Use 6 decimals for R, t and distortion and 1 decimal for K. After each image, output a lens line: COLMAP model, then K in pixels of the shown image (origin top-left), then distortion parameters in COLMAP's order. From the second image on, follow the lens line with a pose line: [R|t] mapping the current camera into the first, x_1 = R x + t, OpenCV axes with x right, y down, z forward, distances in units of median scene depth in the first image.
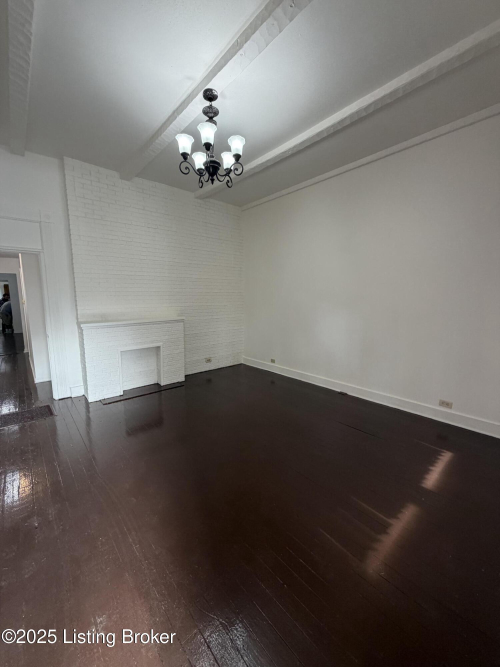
lens RADIAL K [[266.8, 0, 248.9], [0, 266.8, 331.1], [0, 0, 1]] dist [-0.000275, -0.000018]
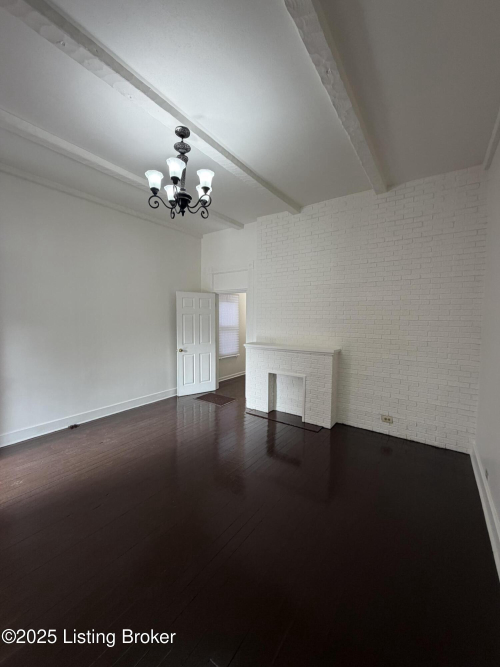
lens RADIAL K [[266.8, 0, 248.9], [0, 266.8, 331.1], [0, 0, 1]] dist [-0.000275, -0.000018]
pose [[0.237153, 0.058041, -0.969737, 0.569164], [-0.135492, 0.990433, 0.026145, -0.114736], [0.961977, 0.125191, 0.242748, 0.653869]]
